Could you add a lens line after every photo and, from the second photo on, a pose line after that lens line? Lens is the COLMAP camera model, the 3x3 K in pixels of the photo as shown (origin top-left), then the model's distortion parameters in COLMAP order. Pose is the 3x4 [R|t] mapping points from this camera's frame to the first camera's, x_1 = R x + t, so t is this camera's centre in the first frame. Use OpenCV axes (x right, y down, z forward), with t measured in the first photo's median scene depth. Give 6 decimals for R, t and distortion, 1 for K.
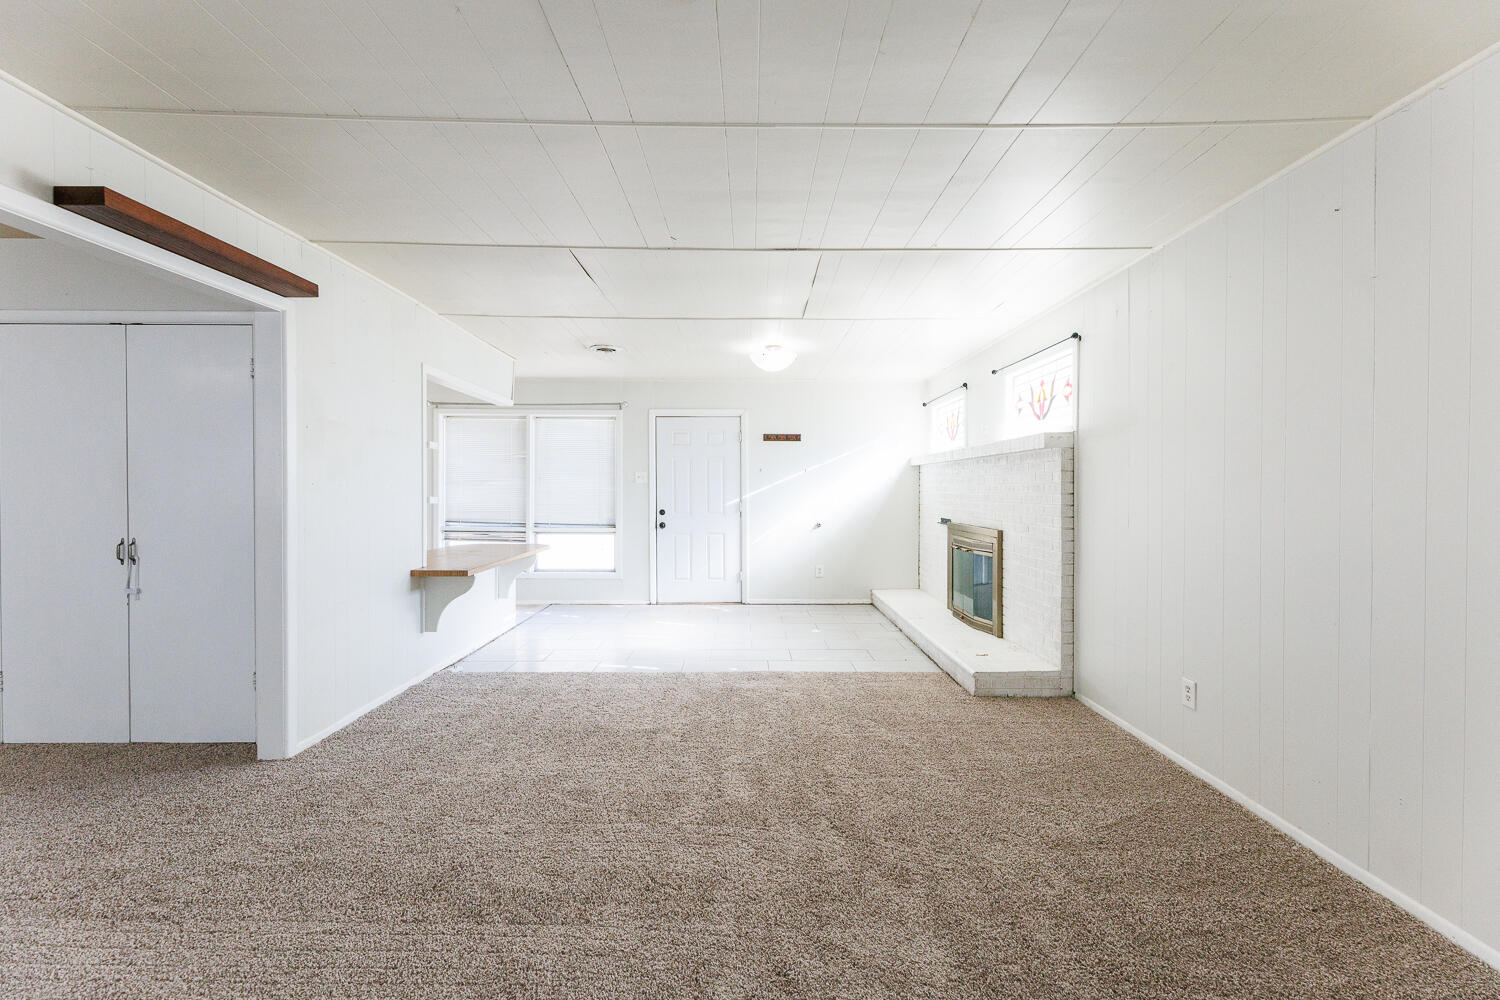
lens RADIAL K [[606.3, 0, 755.0], [0, 606.3, 493.8], [0, 0, 1]] dist [-0.001614, -0.000029]
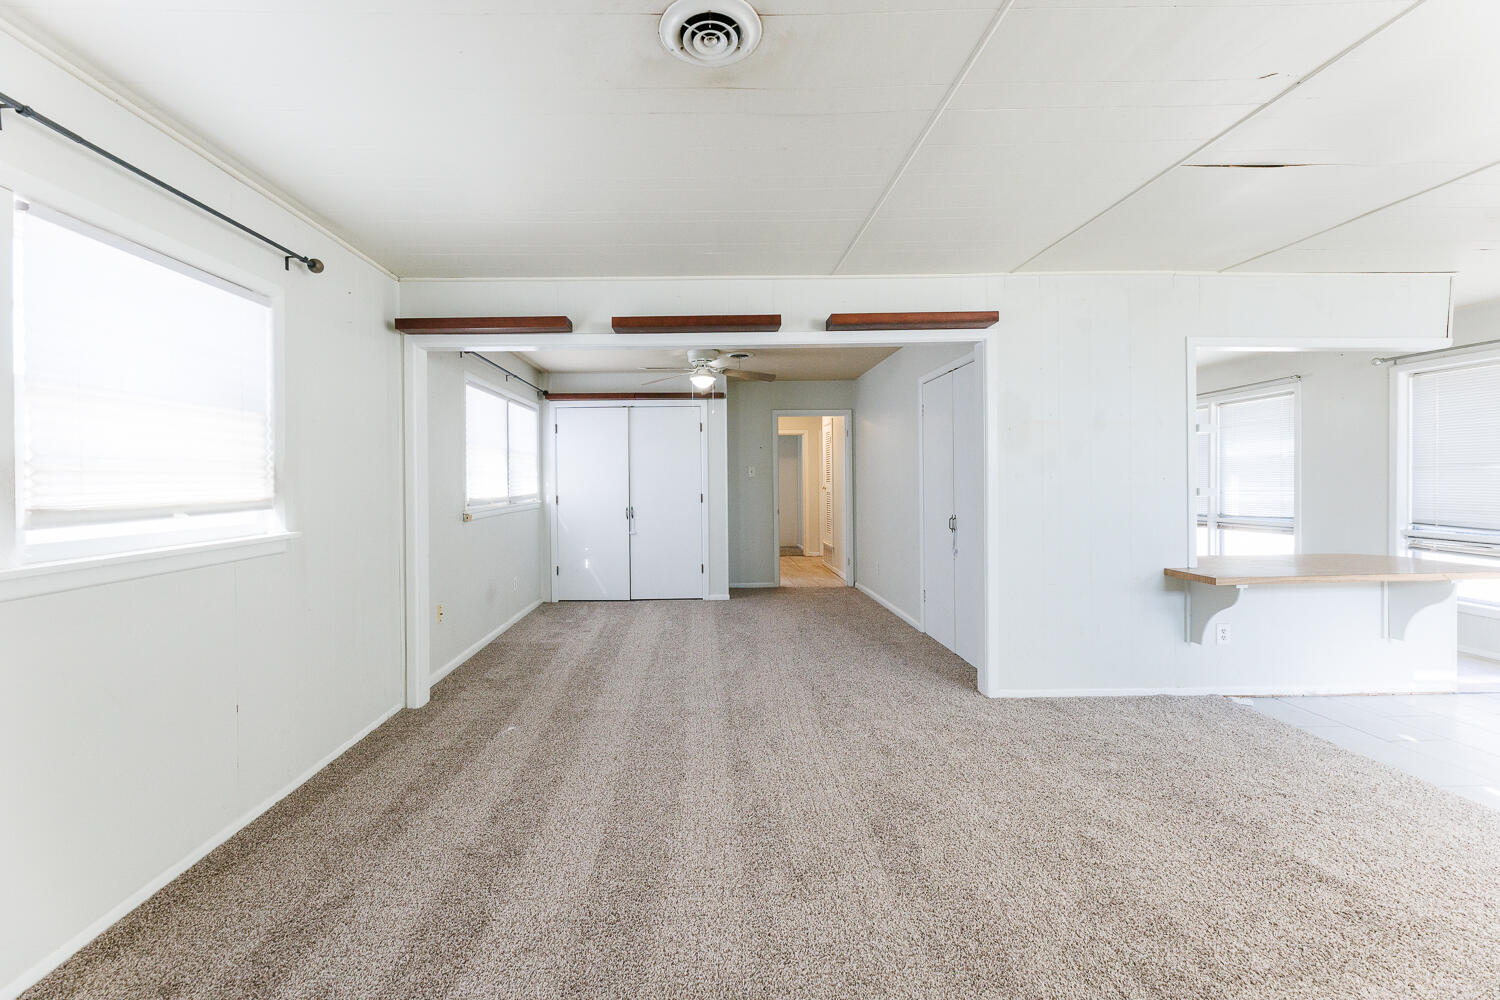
lens RADIAL K [[610.9, 0, 704.3], [0, 610.9, 490.5], [0, 0, 1]] dist [0.000595, 0.000248]
pose [[-0.002208, 0.011043, -0.999937, 0.334474], [0.002210, 0.999937, 0.011038, -0.003498], [0.999995, -0.002186, -0.002232, 0.287061]]
